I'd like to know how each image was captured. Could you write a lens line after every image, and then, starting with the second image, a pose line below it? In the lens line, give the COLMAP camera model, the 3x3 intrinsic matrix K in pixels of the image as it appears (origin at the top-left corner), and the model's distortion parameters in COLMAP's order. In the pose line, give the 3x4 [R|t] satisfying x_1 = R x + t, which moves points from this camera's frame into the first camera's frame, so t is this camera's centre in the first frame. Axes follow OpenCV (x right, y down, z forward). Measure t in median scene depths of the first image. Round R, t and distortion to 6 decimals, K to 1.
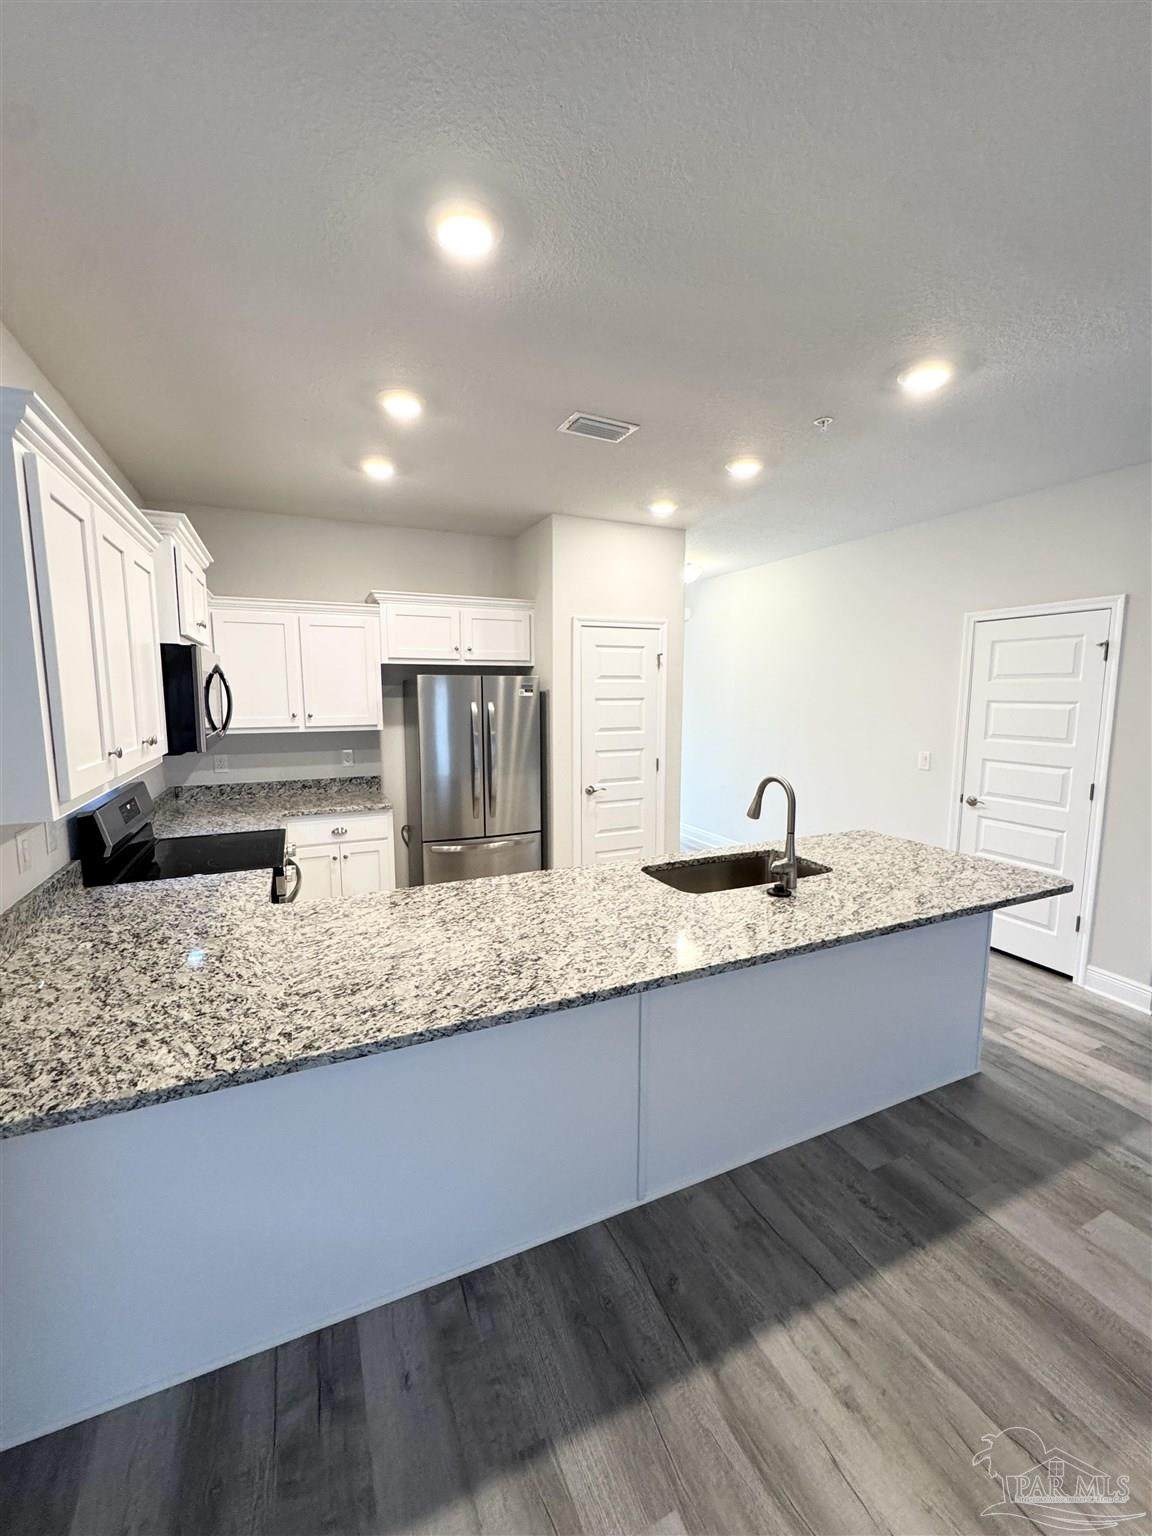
lens RADIAL K [[613.2, 0, 571.3], [0, 613.2, 765.7], [0, 0, 1]] dist [-0.000488, 0.001160]
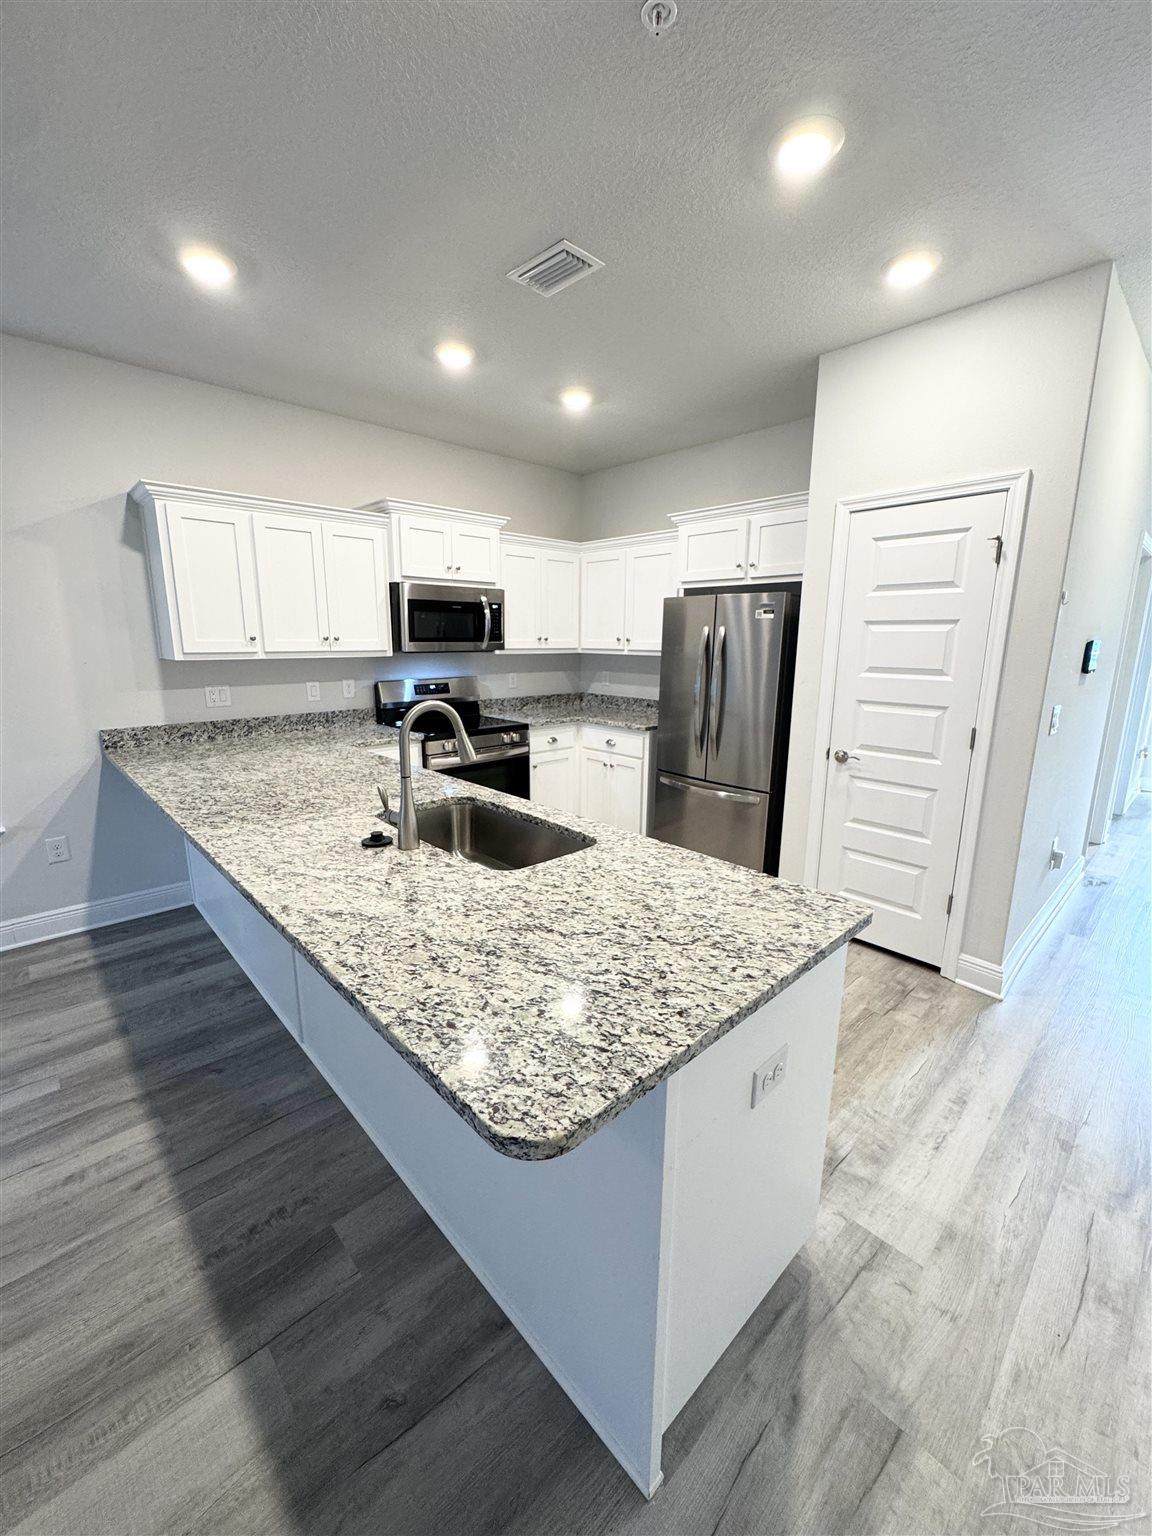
lens RADIAL K [[613.2, 0, 580.9], [0, 613.2, 764.2], [0, 0, 1]] dist [-0.000488, 0.001160]
pose [[0.333573, 0.195848, -0.922157, 1.222067], [-0.123965, 0.978801, 0.163036, -0.059609], [0.934538, 0.059930, 0.350780, 1.025953]]
